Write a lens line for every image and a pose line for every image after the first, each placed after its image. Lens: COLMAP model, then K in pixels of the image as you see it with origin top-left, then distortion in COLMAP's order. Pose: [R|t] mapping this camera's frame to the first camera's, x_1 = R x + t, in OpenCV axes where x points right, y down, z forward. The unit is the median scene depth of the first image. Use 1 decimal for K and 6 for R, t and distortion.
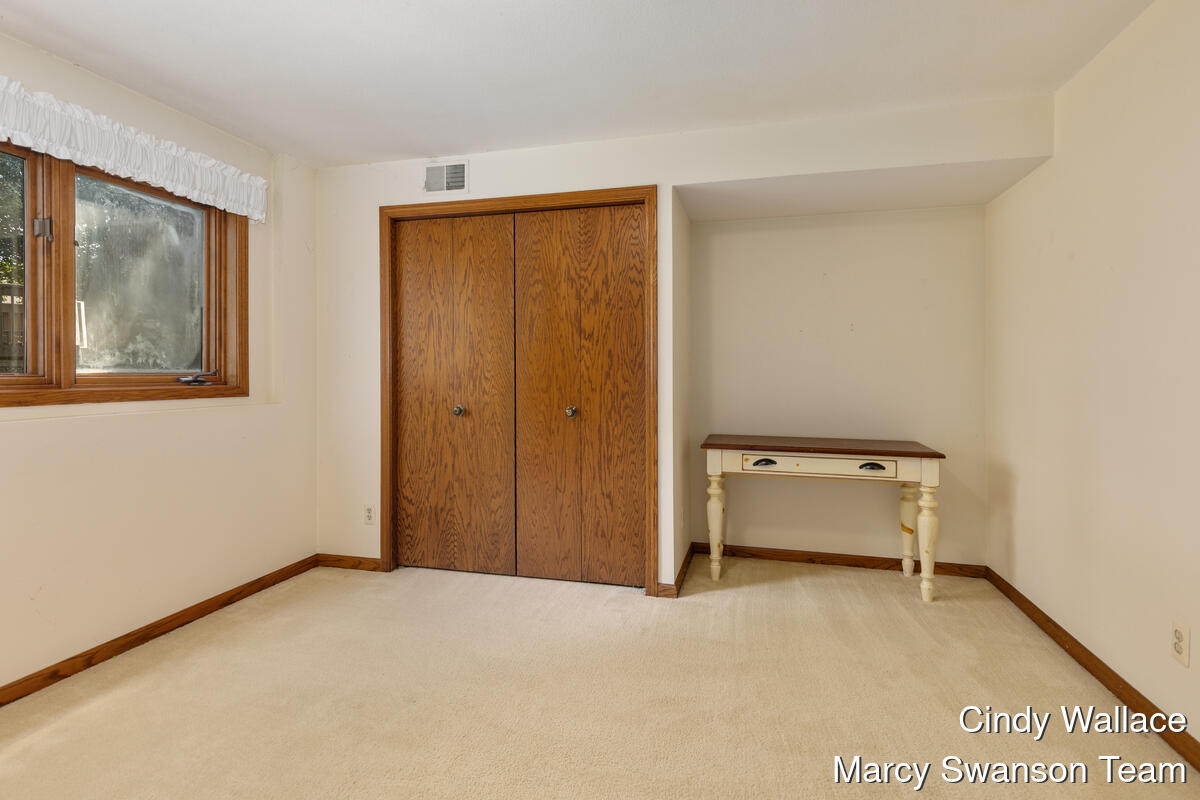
lens RADIAL K [[557.5, 0, 604.0], [0, 557.5, 371.7], [0, 0, 1]] dist [0.002396, -0.000349]
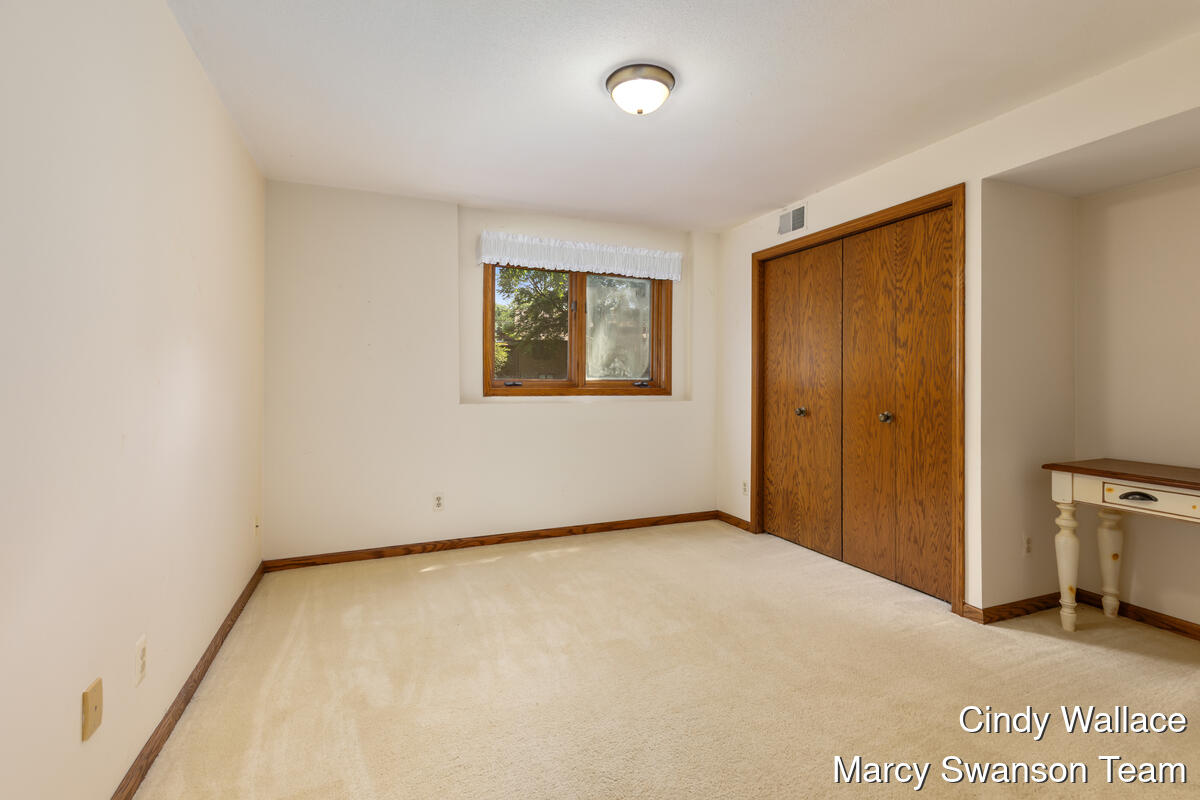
lens RADIAL K [[557.5, 0, 604.0], [0, 557.5, 371.7], [0, 0, 1]] dist [0.002396, -0.000349]
pose [[0.587593, -0.012017, -0.809067, 0.478728], [-0.002665, 0.999856, -0.016786, 0.005109], [0.809152, 0.012019, 0.587476, -0.050816]]
